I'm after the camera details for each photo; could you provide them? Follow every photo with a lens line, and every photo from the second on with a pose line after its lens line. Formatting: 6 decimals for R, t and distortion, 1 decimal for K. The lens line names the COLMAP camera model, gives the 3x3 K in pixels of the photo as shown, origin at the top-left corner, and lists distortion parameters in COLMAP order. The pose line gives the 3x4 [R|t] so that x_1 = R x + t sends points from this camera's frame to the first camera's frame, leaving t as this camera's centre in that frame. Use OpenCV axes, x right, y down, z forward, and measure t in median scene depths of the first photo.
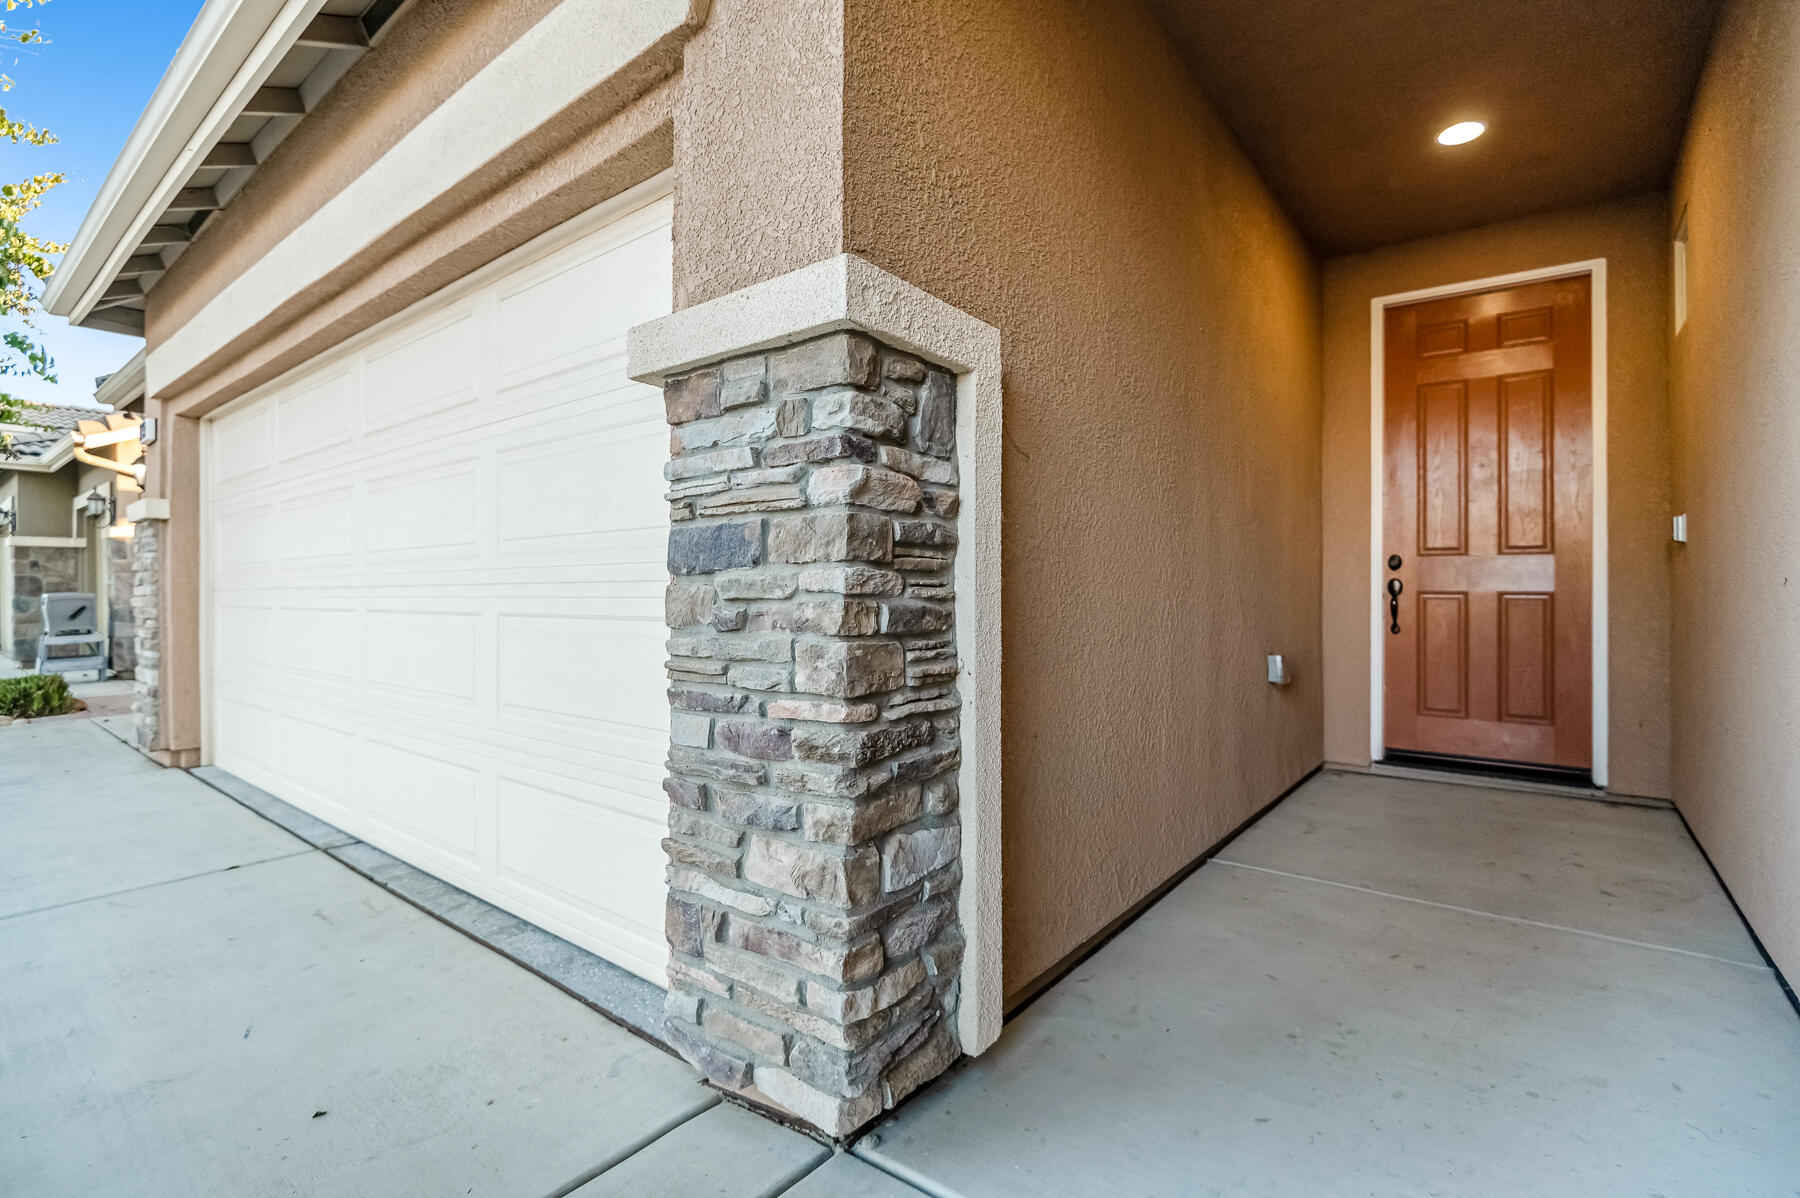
lens RADIAL K [[828.0, 0, 917.7], [0, 828.0, 586.1], [0, 0, 1]] dist [-0.019756, -0.003578]
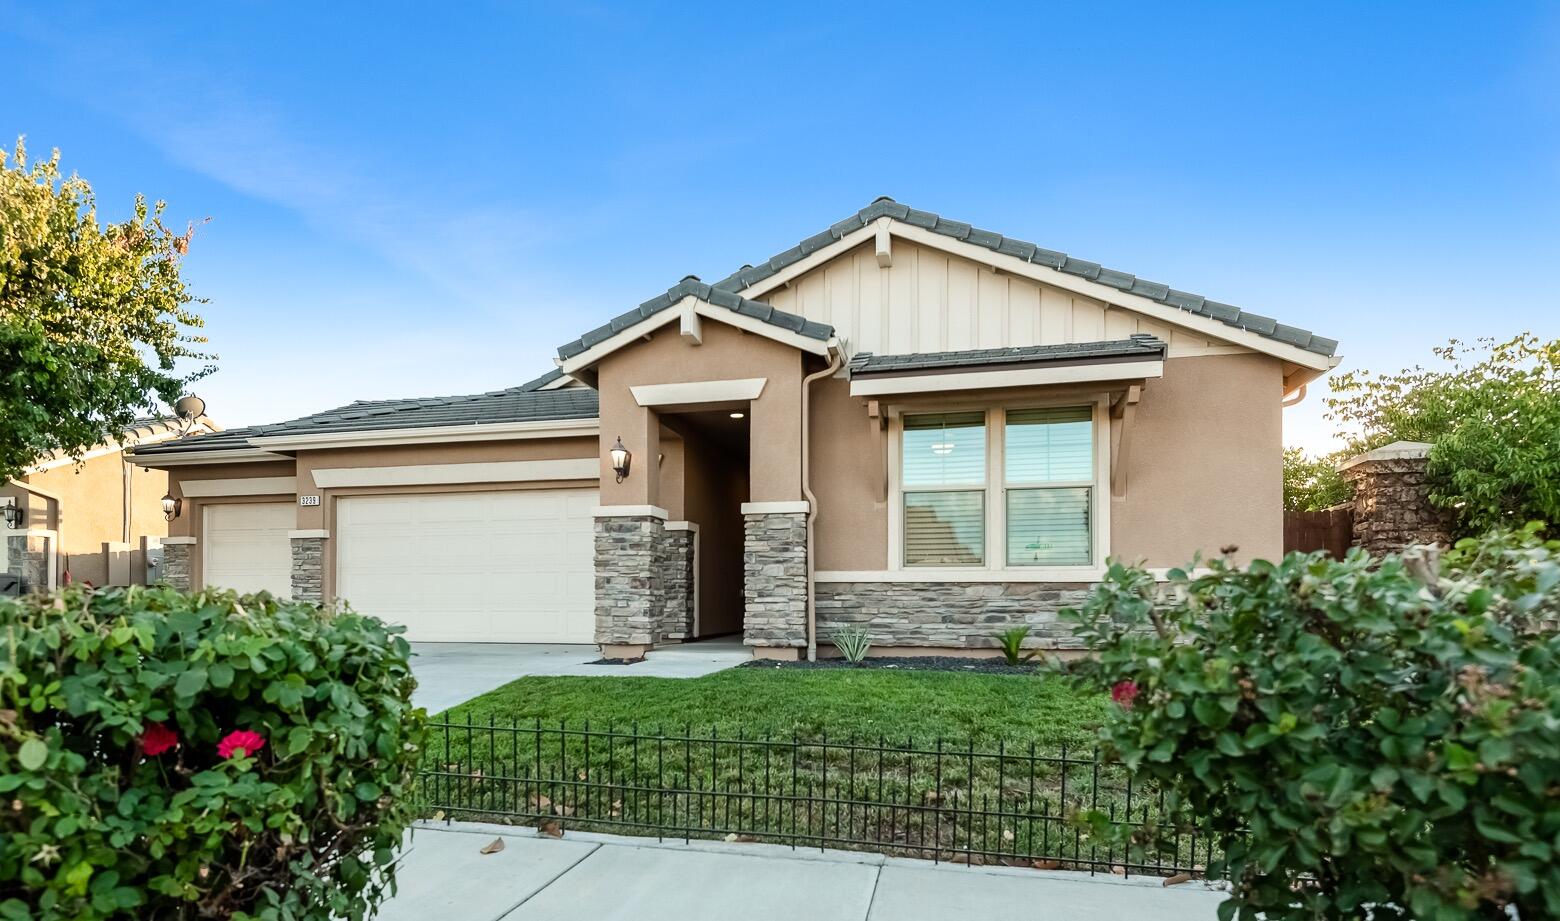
lens RADIAL K [[833.0, 0, 766.7], [0, 833.0, 606.8], [0, 0, 1]] dist [-0.016859, -0.006644]
pose [[0.914023, 0.001240, 0.405659, -0.809653], [-0.006557, 0.999910, 0.011718, 0.096286], [-0.405608, -0.013371, 0.913949, -2.031031]]
